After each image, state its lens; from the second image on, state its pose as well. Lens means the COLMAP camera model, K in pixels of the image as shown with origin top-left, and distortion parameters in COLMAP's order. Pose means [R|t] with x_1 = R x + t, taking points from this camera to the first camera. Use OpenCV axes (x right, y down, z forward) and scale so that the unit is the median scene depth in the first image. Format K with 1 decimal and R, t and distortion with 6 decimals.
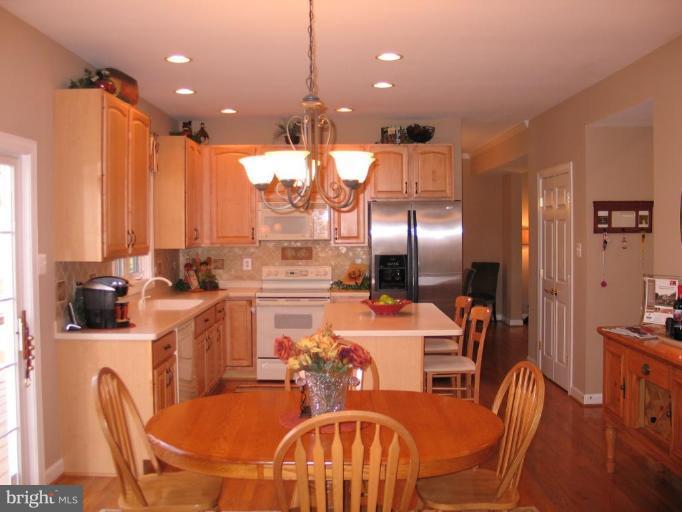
lens RADIAL K [[699.1, 0, 341.0], [0, 699.1, 256.0], [0, 0, 1]] dist [-0.125201, 0.015607]
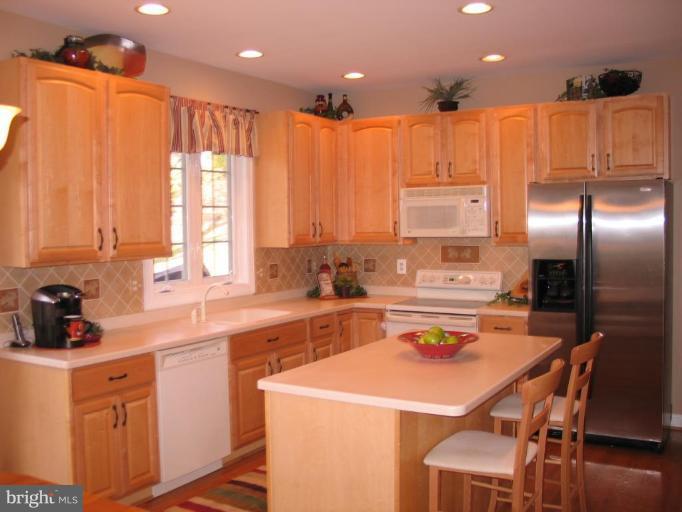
lens RADIAL K [[699.1, 0, 341.0], [0, 699.1, 256.0], [0, 0, 1]] dist [-0.125201, 0.015607]
pose [[0.862927, 0.017359, -0.505030, 0.219913], [-0.010272, 0.999806, 0.016815, -0.013699], [0.505224, -0.009323, 0.862938, 0.283178]]
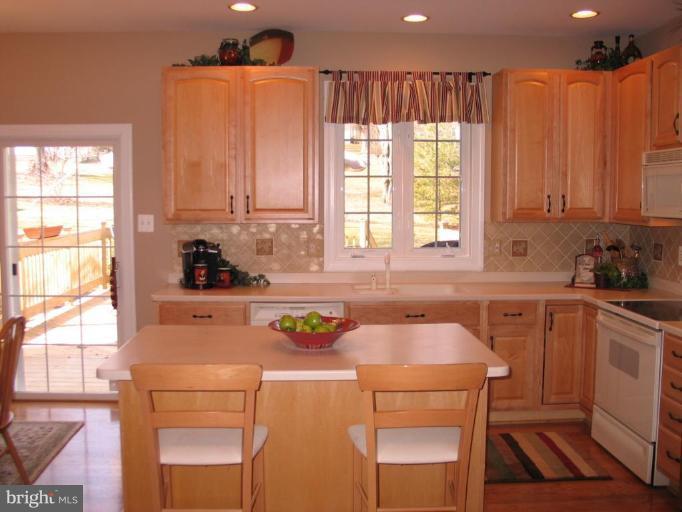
lens RADIAL K [[699.1, 0, 341.0], [0, 699.1, 256.0], [0, 0, 1]] dist [-0.125201, 0.015607]
pose [[0.052482, 0.096994, -0.993900, 0.445969], [-0.038903, 0.994715, 0.095019, -0.034282], [0.997864, 0.033679, 0.055978, 0.702265]]
